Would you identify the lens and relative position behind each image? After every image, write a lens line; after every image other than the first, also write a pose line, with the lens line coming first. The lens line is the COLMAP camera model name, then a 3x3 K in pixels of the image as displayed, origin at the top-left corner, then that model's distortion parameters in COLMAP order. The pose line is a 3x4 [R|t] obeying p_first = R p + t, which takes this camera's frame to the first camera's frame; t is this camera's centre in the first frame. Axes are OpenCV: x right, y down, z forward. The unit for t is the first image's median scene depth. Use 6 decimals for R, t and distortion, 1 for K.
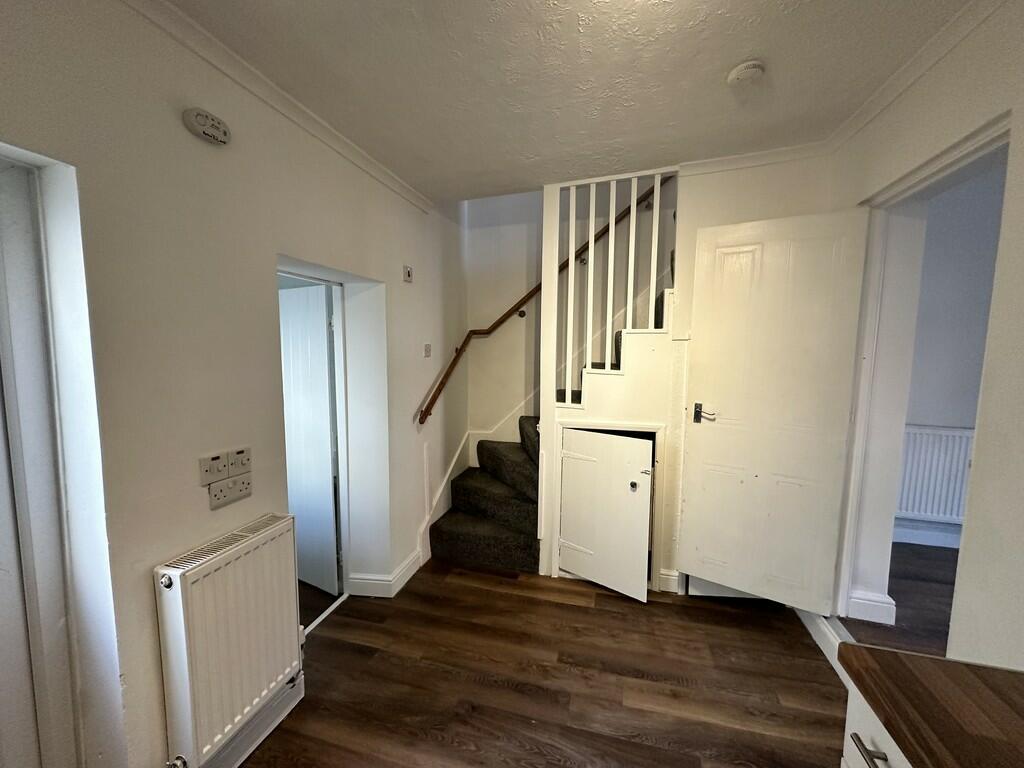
lens RADIAL K [[407.1, 0, 513.2], [0, 407.1, 388.6], [0, 0, 1]] dist [-0.006295, 0.001553]
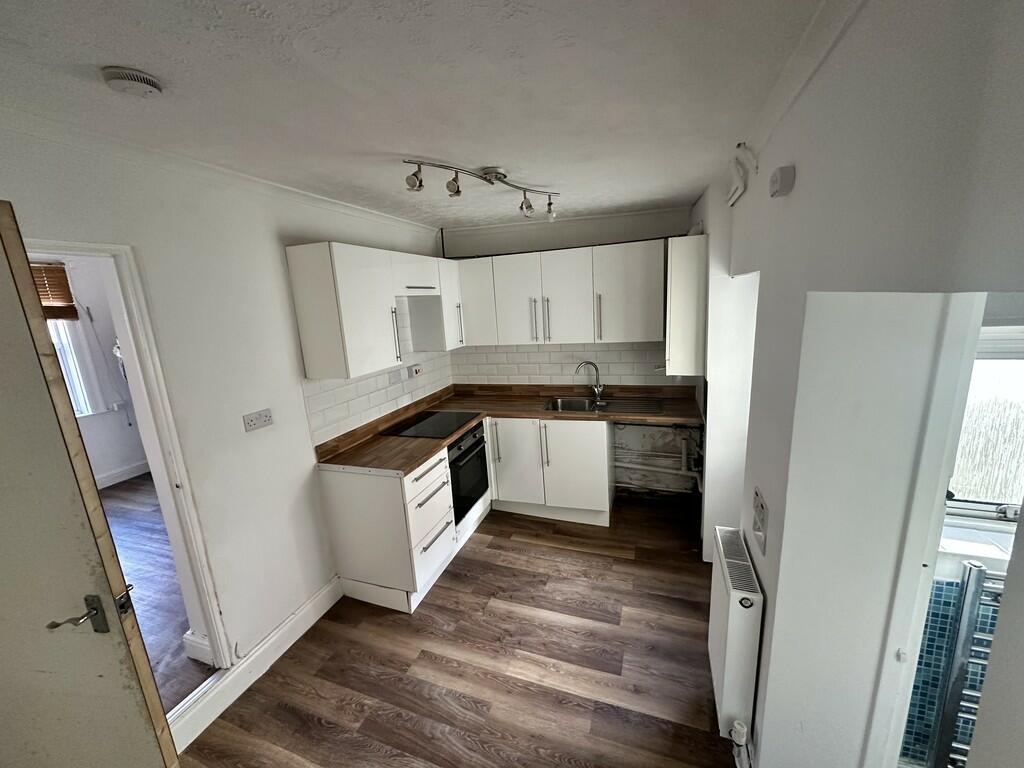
lens RADIAL K [[407.1, 0, 509.9], [0, 407.1, 382.6], [0, 0, 1]] dist [-0.006295, 0.001553]
pose [[-0.995181, 0.030264, 0.093269, -0.150364], [0.056512, 0.954344, 0.293314, -0.430679], [-0.080133, 0.297172, -0.951456, 1.791566]]
